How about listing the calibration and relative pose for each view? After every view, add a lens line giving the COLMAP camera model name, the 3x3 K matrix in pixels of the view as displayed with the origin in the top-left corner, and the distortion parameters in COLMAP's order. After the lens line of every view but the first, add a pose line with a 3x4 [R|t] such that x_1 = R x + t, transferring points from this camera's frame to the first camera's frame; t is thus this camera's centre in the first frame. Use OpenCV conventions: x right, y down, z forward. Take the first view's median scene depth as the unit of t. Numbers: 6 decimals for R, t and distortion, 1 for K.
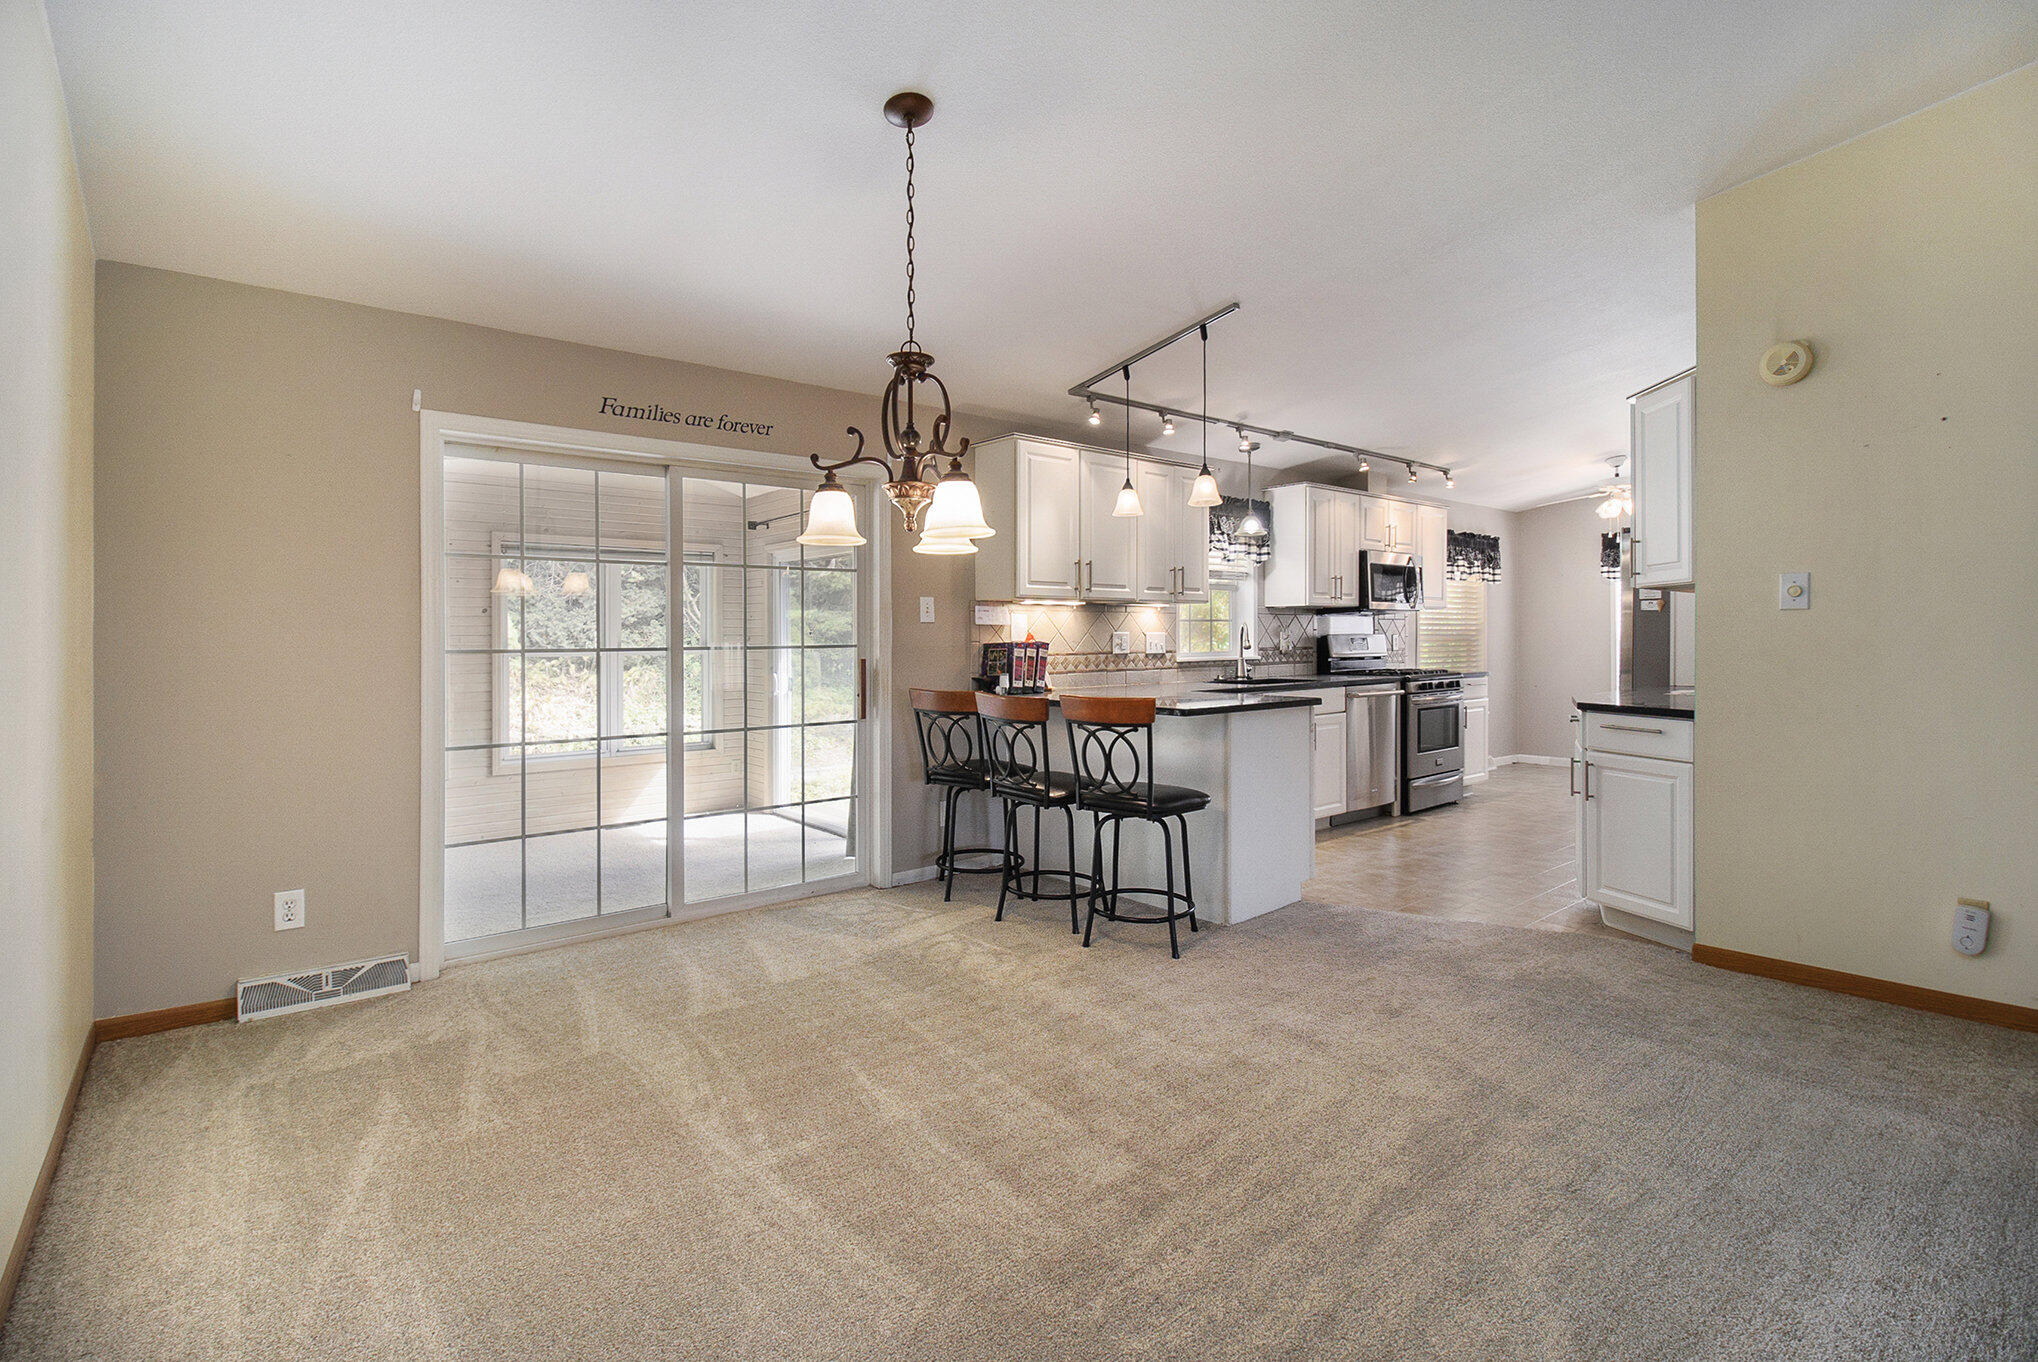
lens RADIAL K [[940.3, 0, 998.3], [0, 940.3, 648.3], [0, 0, 1]] dist [-0.014870, -0.000534]
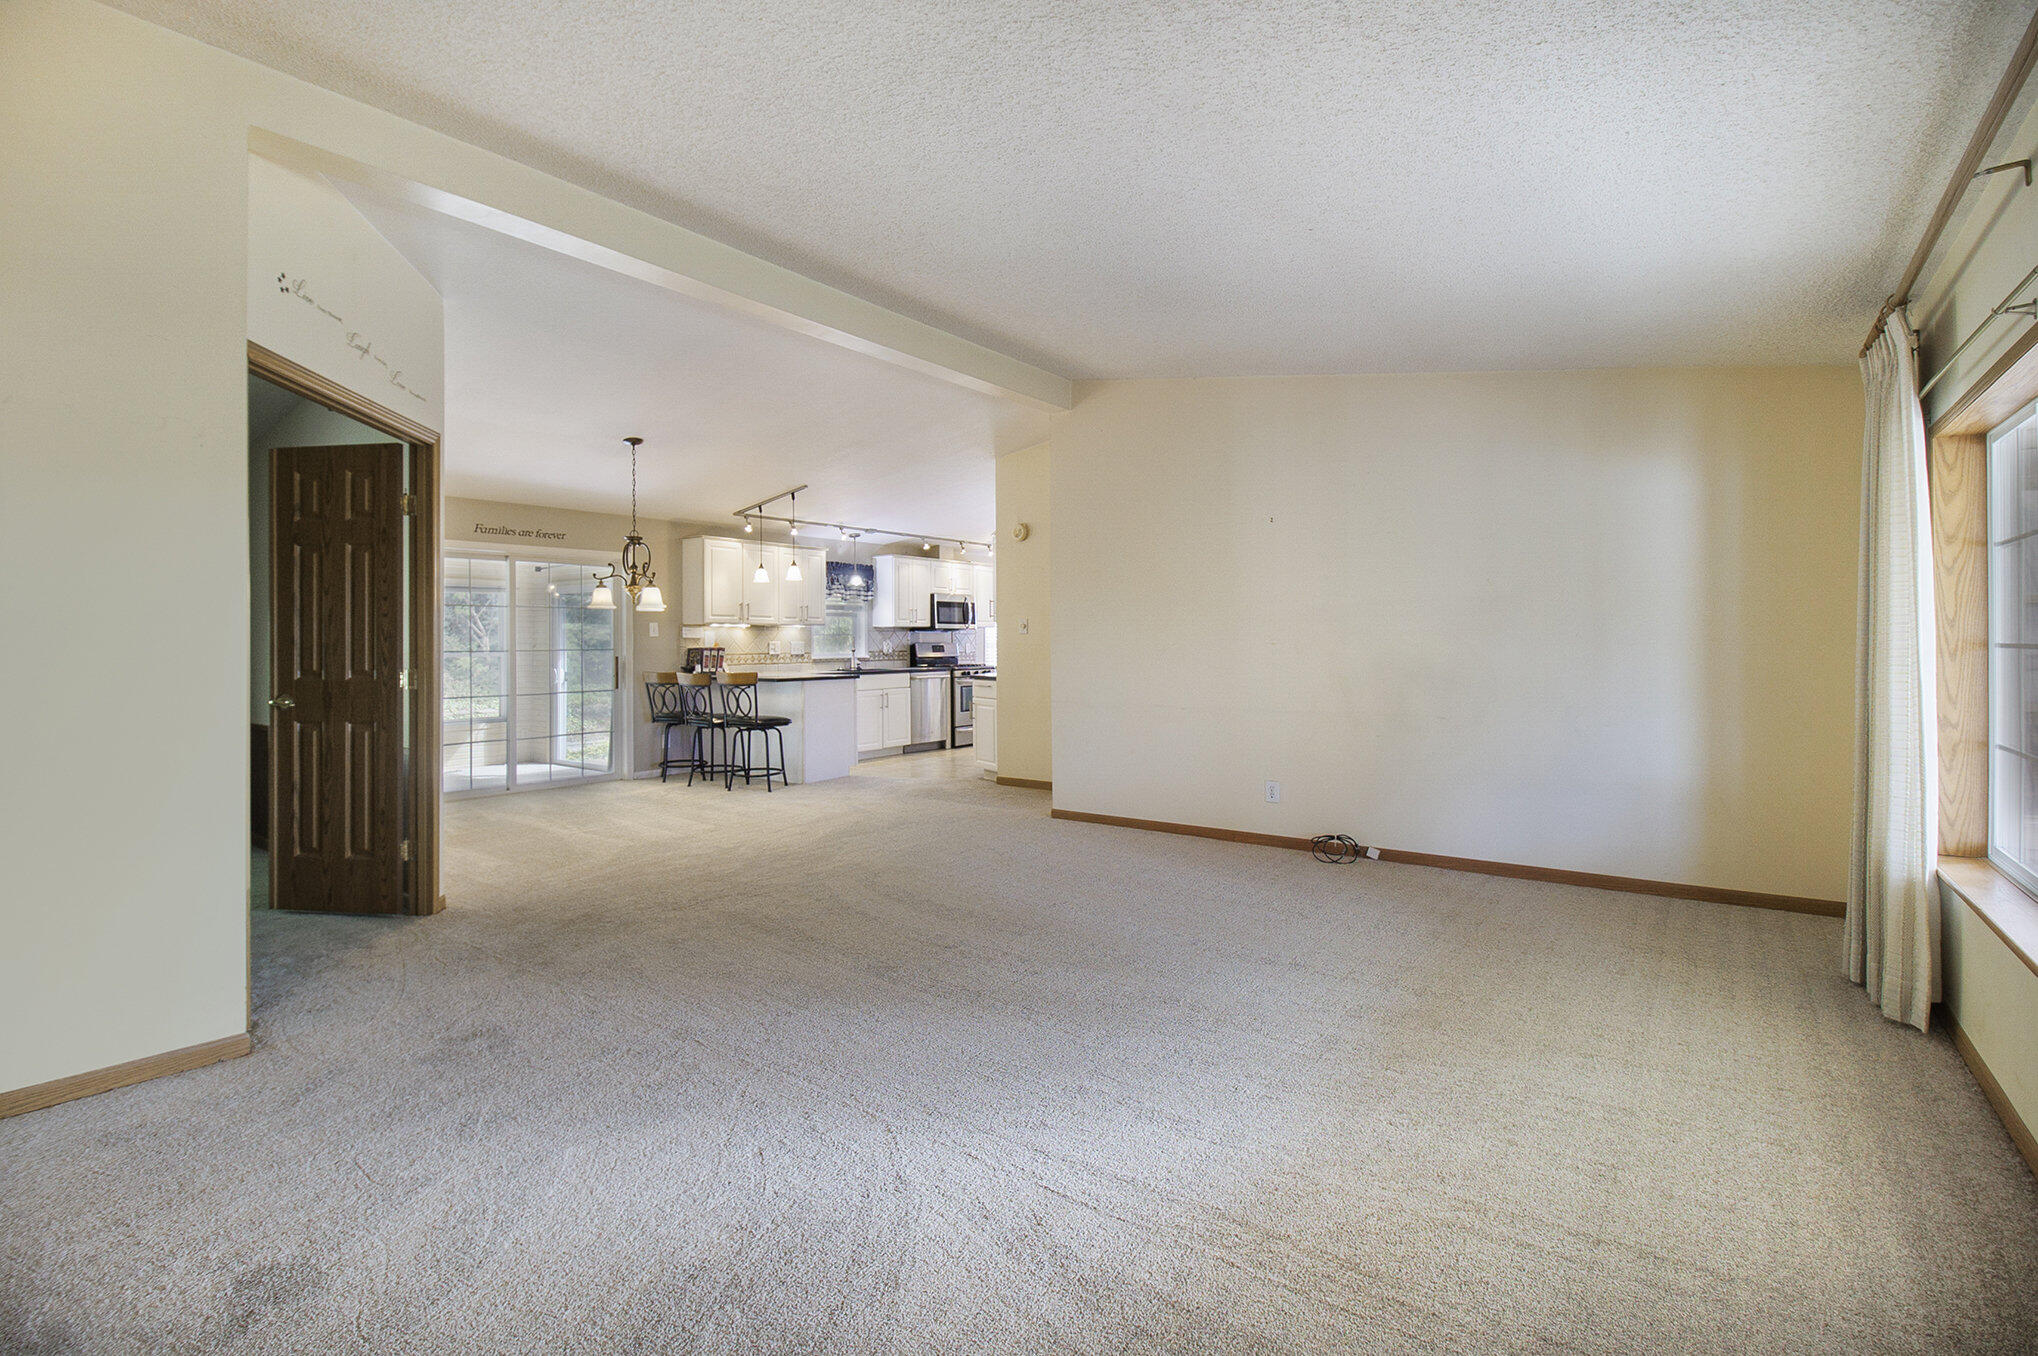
lens RADIAL K [[940.3, 0, 998.3], [0, 940.3, 645.3], [0, 0, 1]] dist [-0.014870, -0.000534]
pose [[0.972198, 0.000906, 0.234158, 0.148938], [0.001766, 0.999936, -0.011200, 0.011361], [-0.234153, 0.011302, 0.972134, -0.941244]]
